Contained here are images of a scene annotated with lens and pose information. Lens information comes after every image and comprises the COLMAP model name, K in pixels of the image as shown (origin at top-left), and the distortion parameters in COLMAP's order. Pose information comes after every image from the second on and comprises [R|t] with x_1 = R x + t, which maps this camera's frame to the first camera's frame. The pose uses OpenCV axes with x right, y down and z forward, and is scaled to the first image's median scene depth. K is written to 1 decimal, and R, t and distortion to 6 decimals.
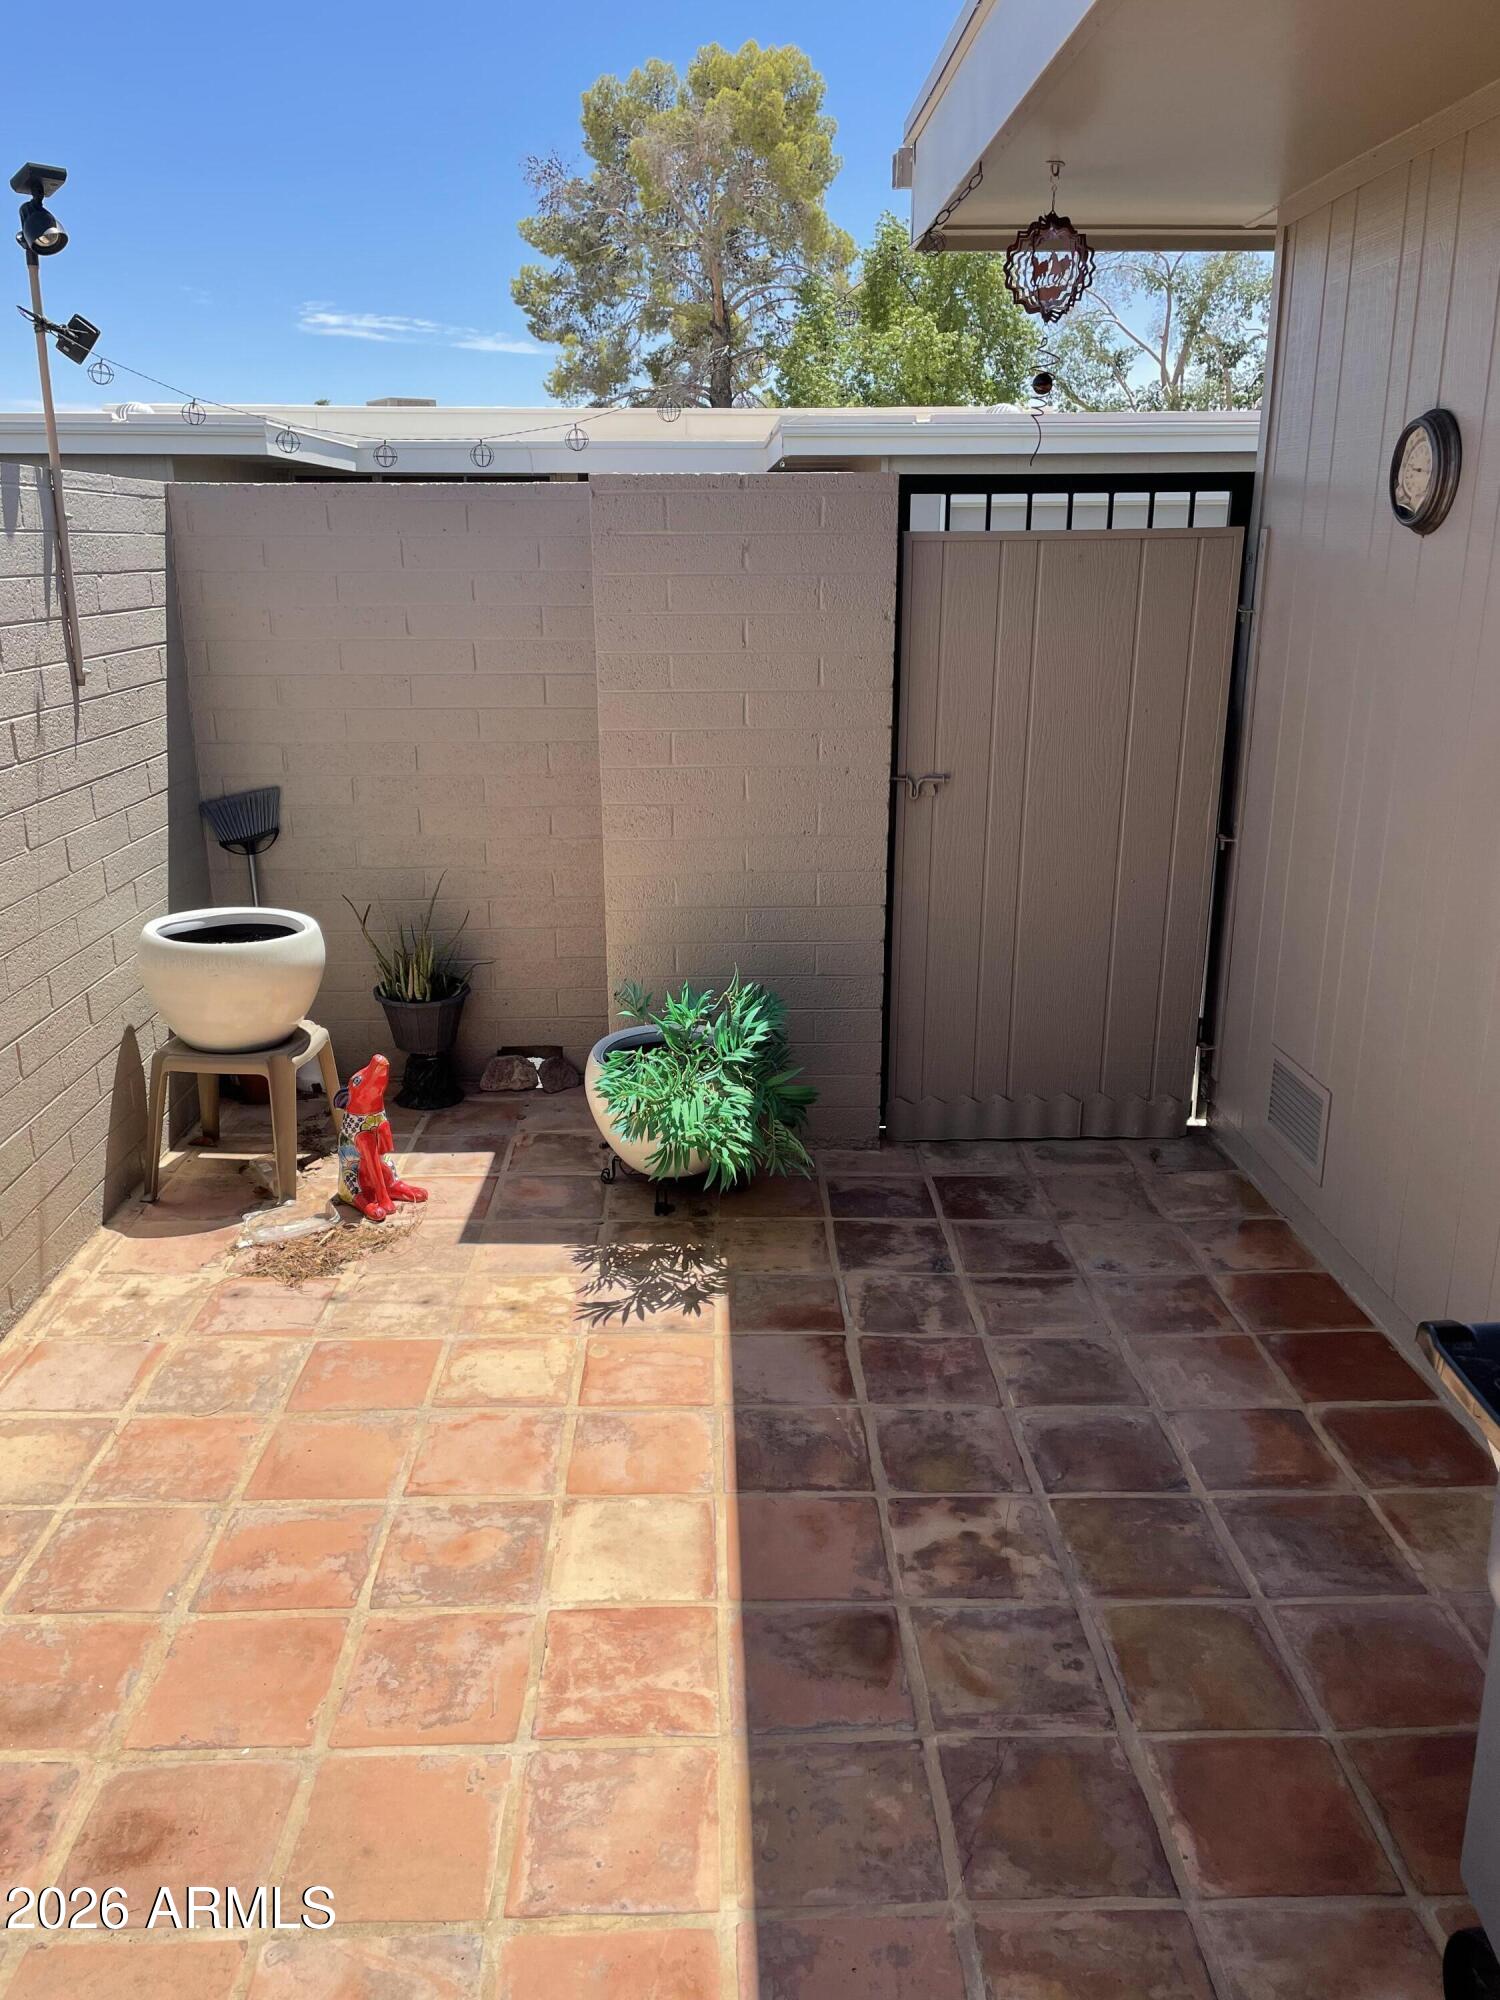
lens RADIAL K [[1479.0, 0, 737.7], [0, 1479.0, 1000.2], [0, 0, 1]] dist [0.085417, -0.117764]
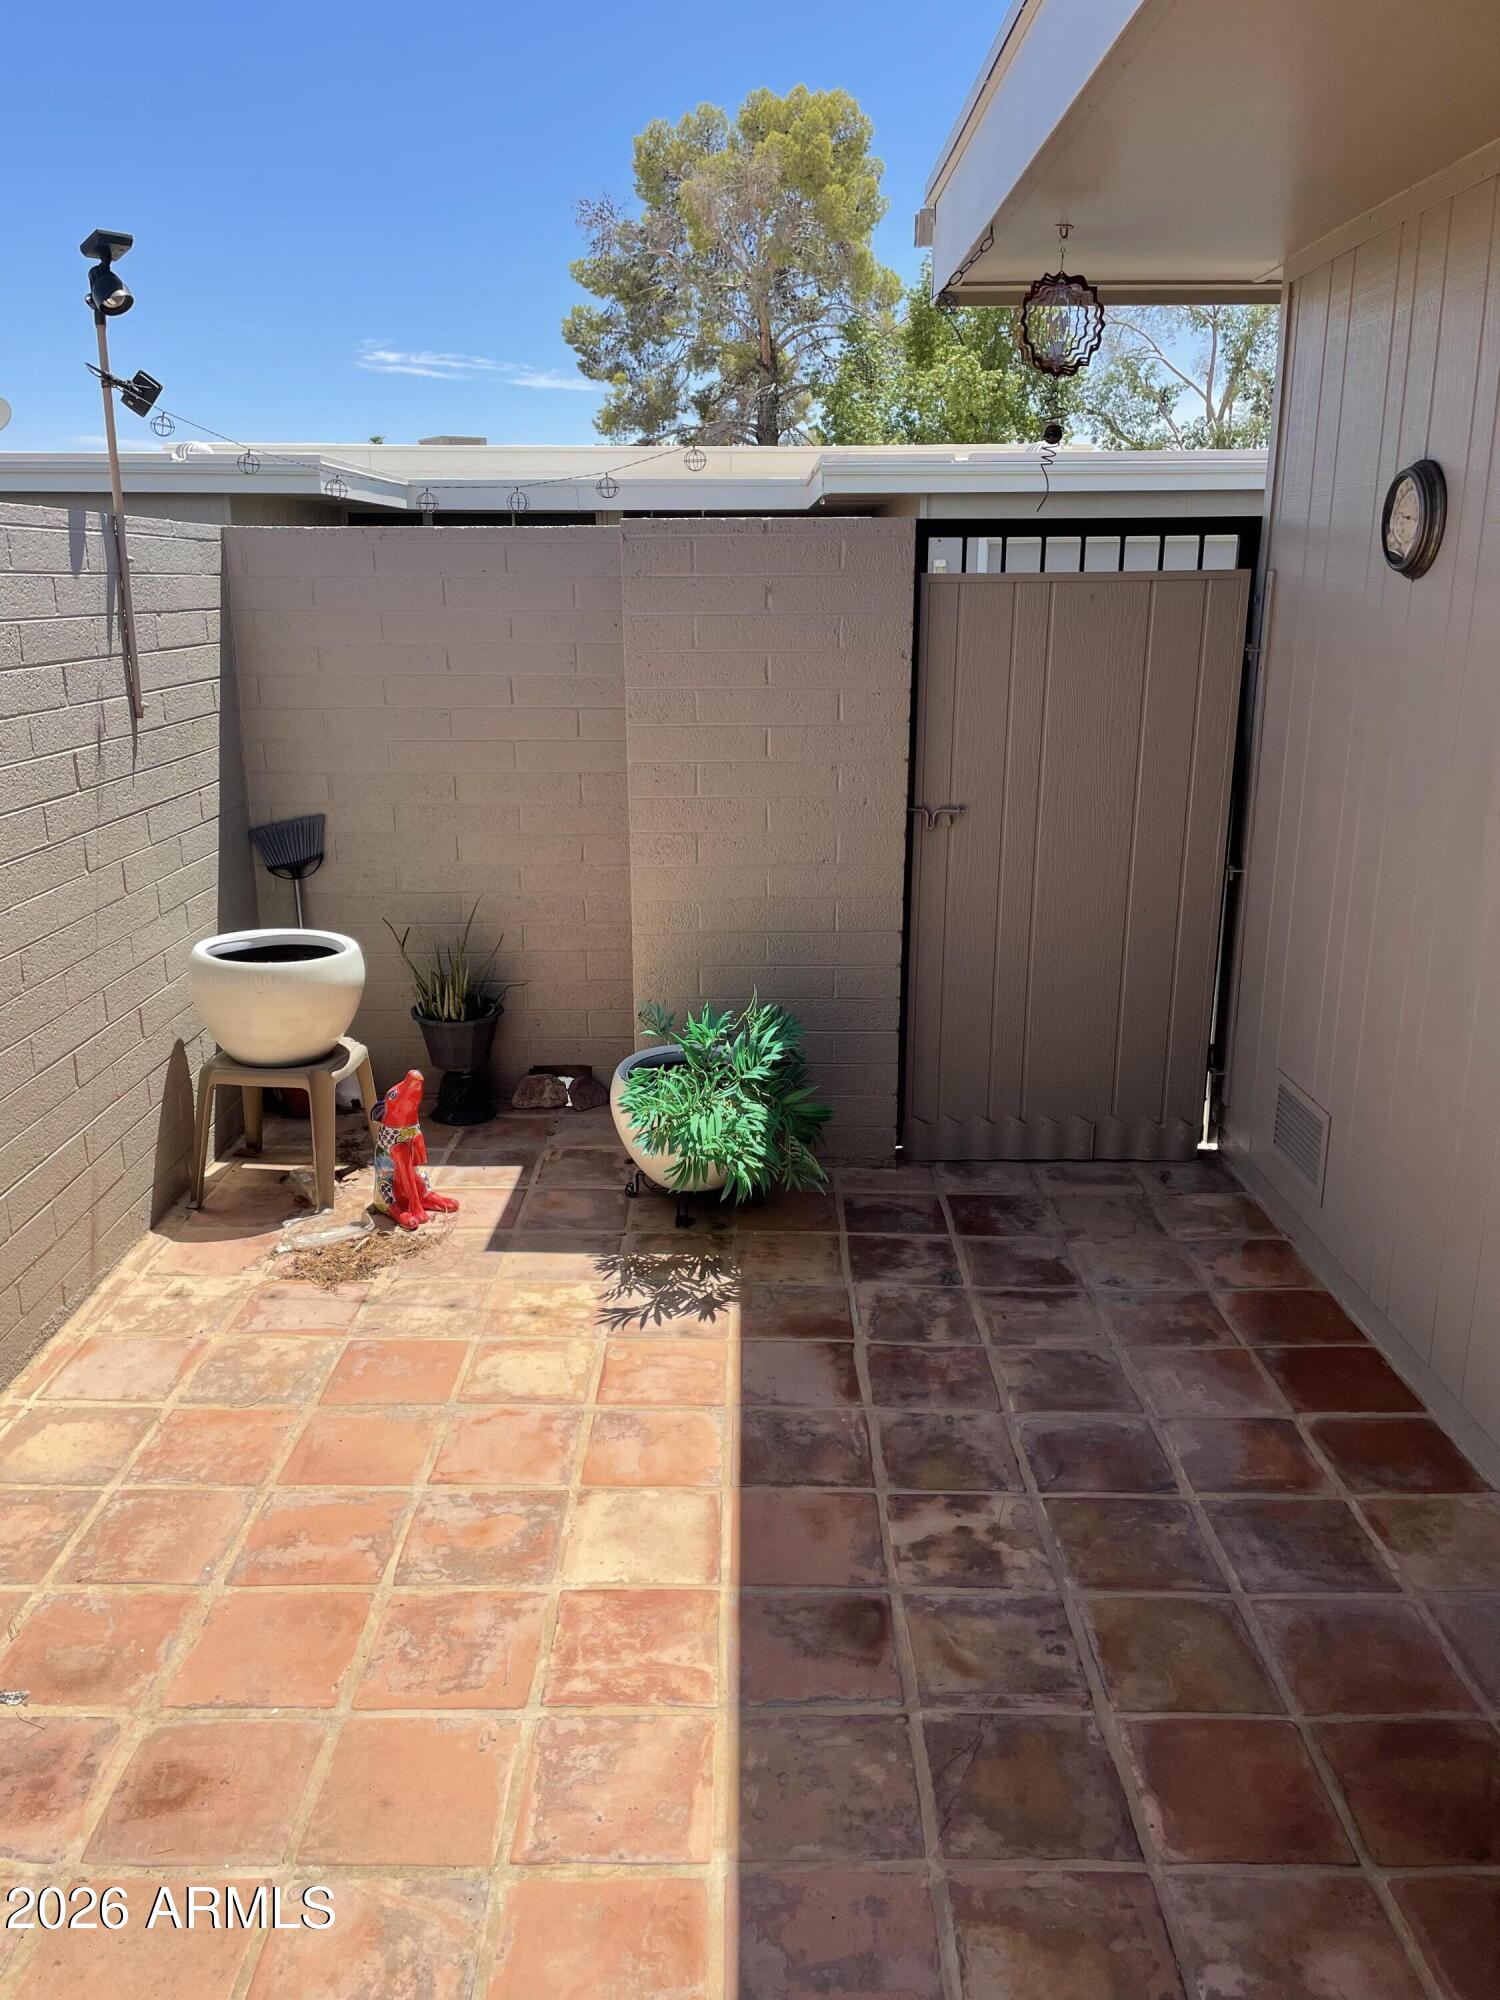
lens RADIAL K [[1481.9, 0, 738.1], [0, 1481.9, 1002.3], [0, 0, 1]] dist [0.083869, -0.118172]
pose [[0.999543, 0.009102, -0.028834, 0.017885], [-0.009663, 0.999766, -0.019372, 0.007640], [0.028651, 0.019642, 0.999396, -0.044565]]
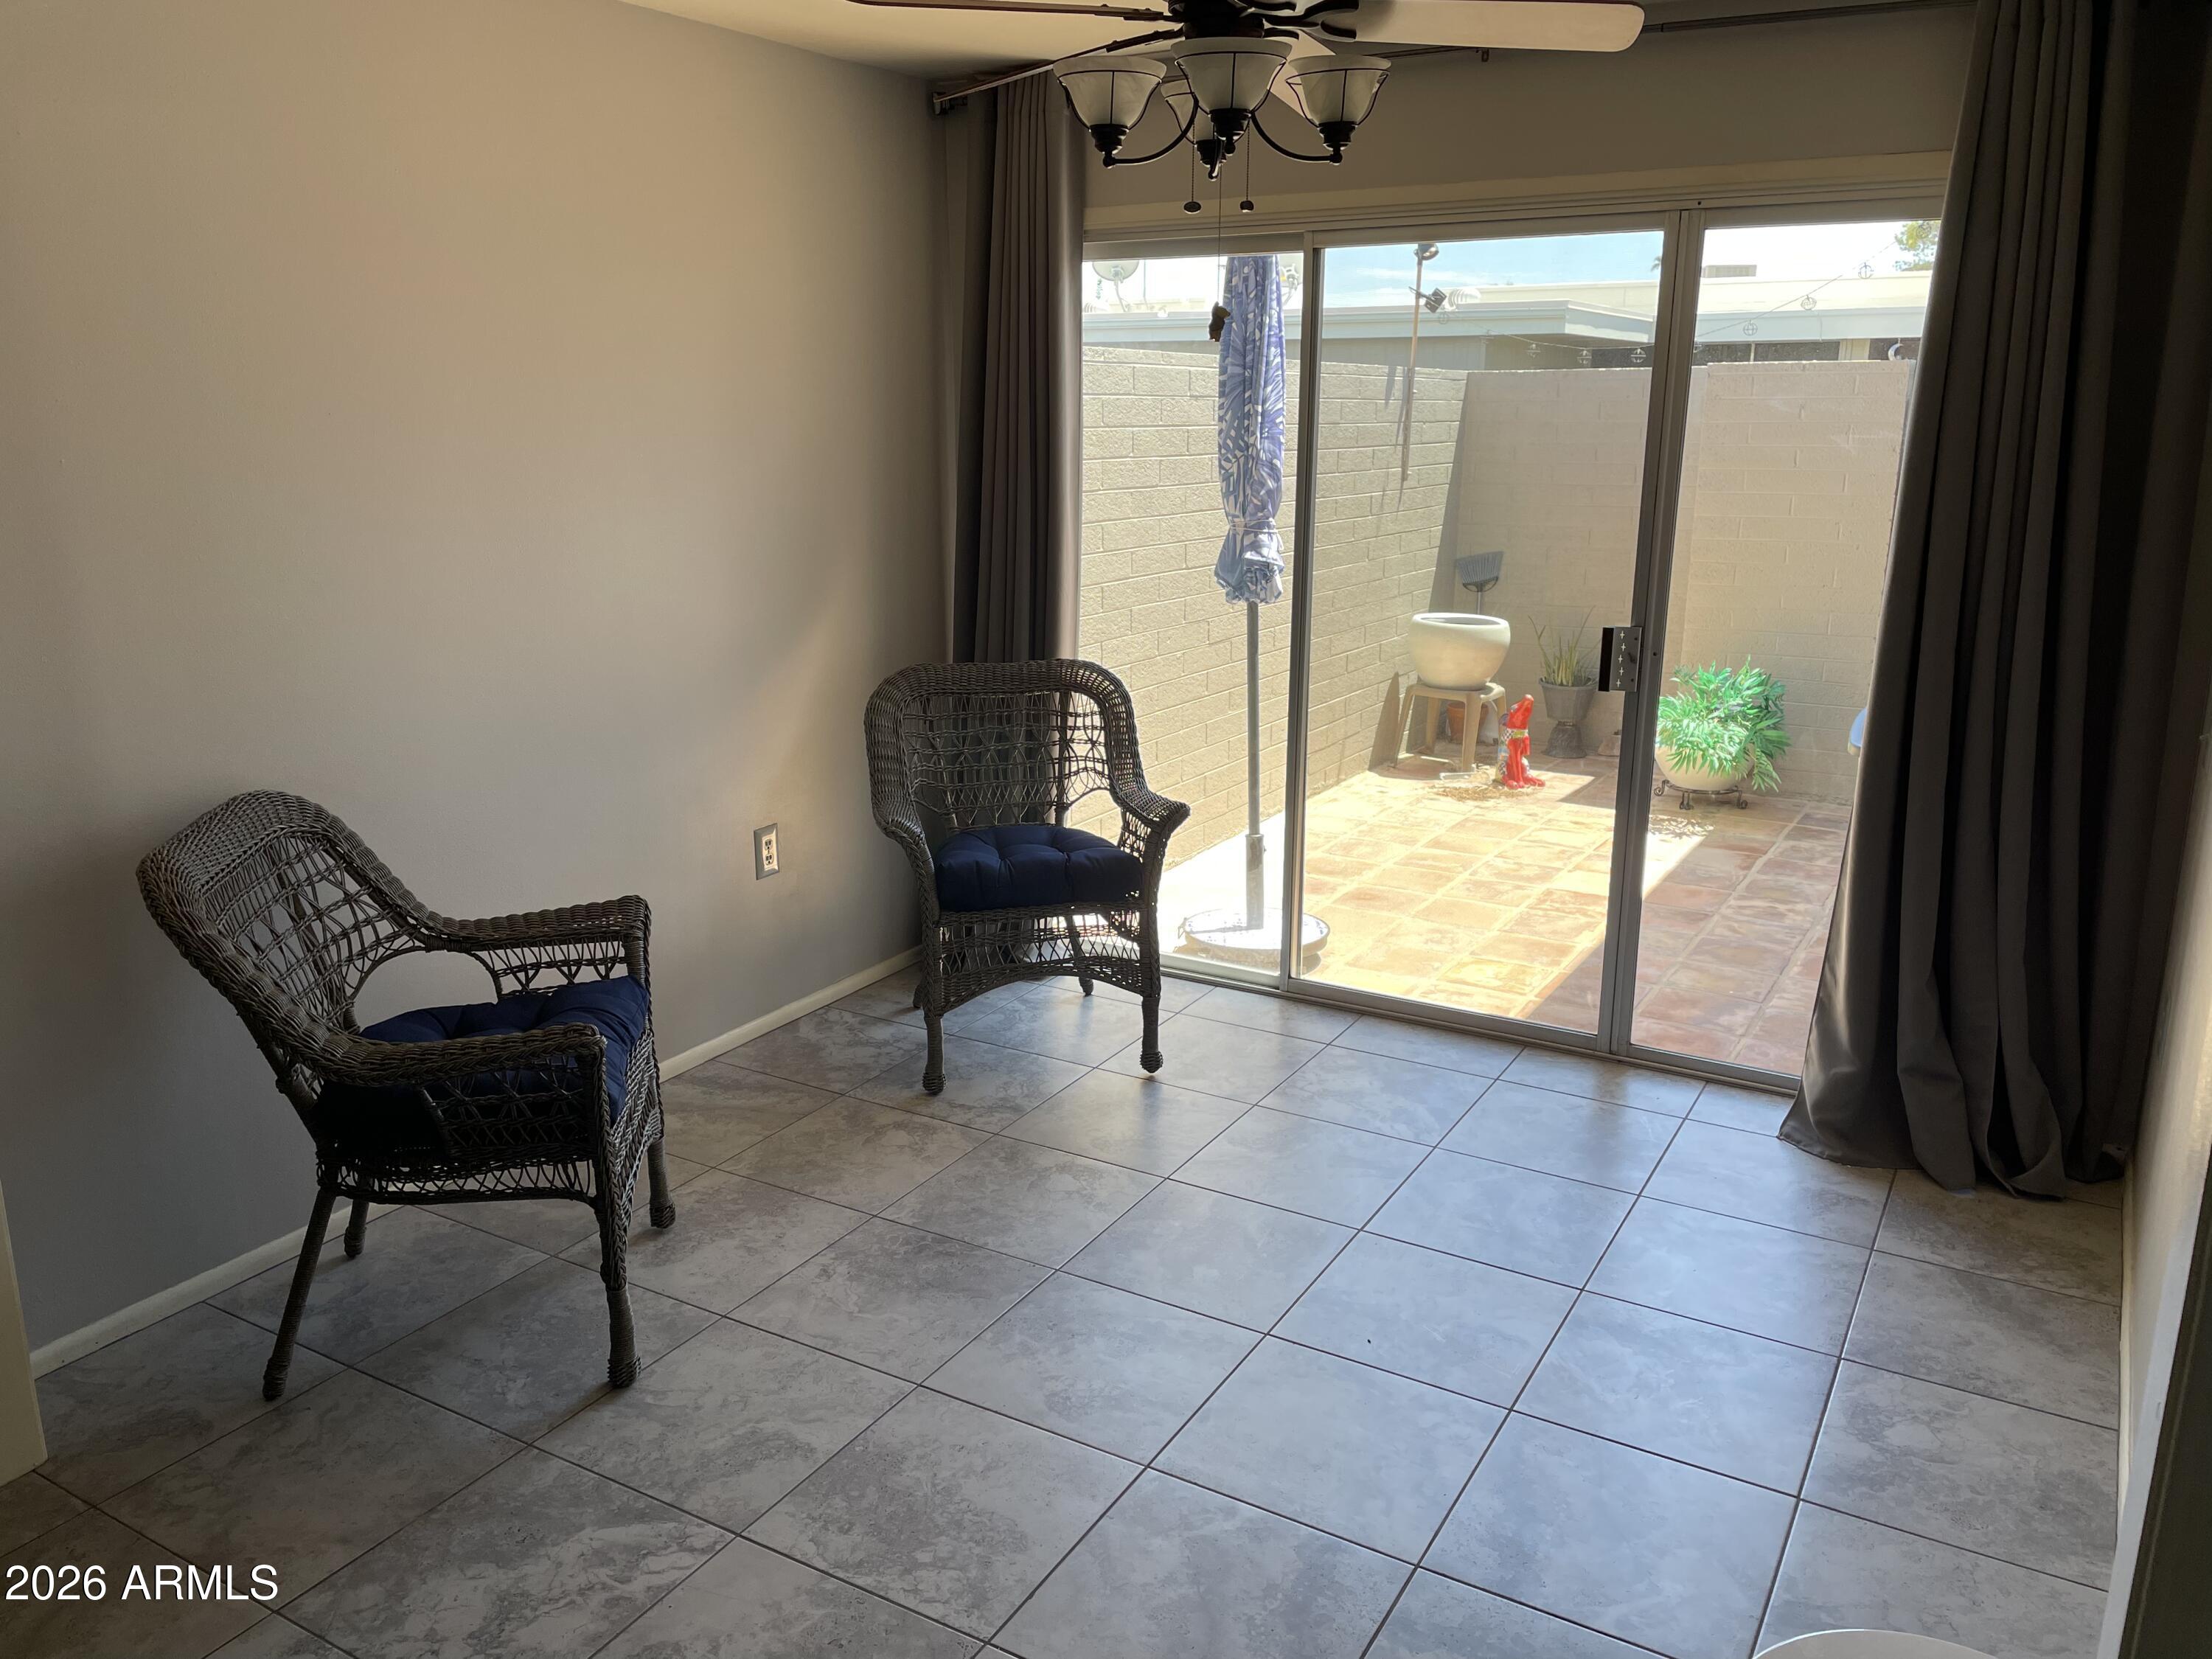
lens RADIAL K [[1678.2, 0, 1112.5], [0, 1678.2, 816.5], [0, 0, 1]] dist [0.096747, -0.128245]
pose [[0.850497, 0.132245, -0.509084, 0.397512], [-0.162691, 0.986555, -0.015520, 0.309304], [0.500187, 0.096023, 0.860577, -1.001330]]
